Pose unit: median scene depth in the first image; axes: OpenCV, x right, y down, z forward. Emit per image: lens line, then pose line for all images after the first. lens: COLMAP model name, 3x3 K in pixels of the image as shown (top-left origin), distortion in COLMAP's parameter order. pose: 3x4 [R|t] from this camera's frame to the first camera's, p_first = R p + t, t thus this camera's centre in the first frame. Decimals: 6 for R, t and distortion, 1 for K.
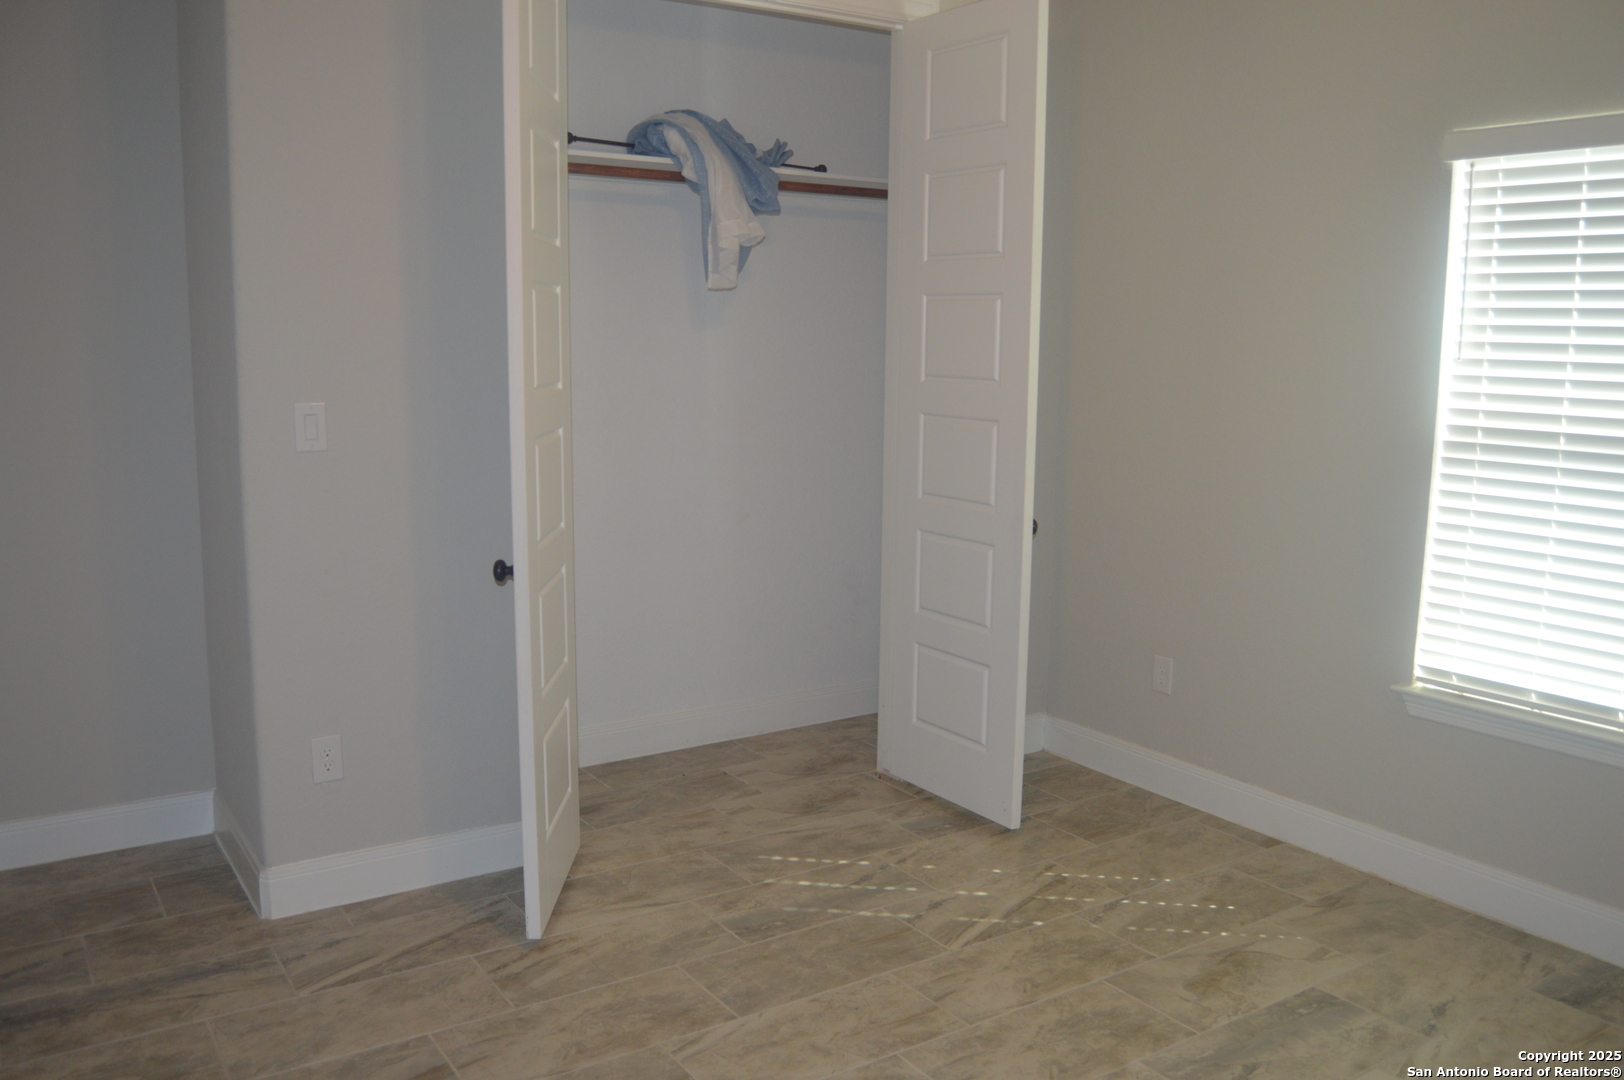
lens RADIAL K [[1301.9, 0, 808.0], [0, 1301.9, 535.1], [0, 0, 1]] dist [-0.090560, 0.032133]
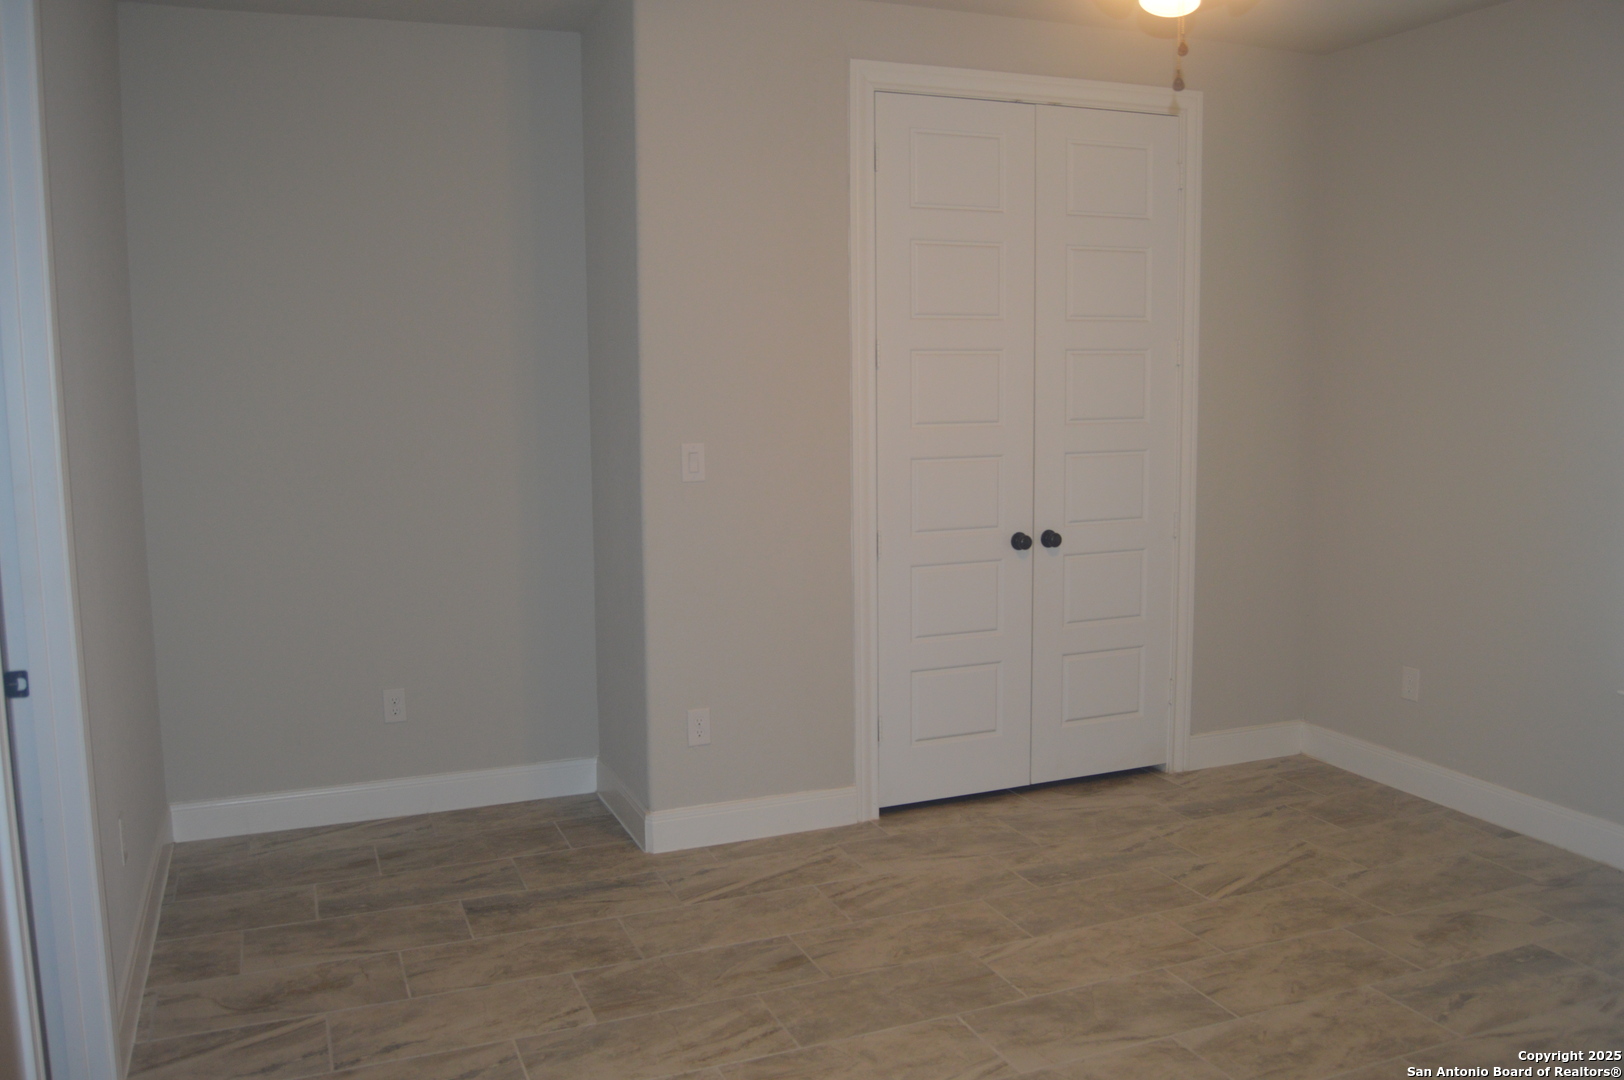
lens RADIAL K [[1301.9, 0, 812.2], [0, 1301.9, 544.6], [0, 0, 1]] dist [-0.090560, 0.032133]
pose [[0.979970, 0.005545, -0.199070, -0.015532], [-0.010651, 0.999641, -0.024588, 0.027693], [0.198862, 0.026216, 0.979677, -0.239299]]
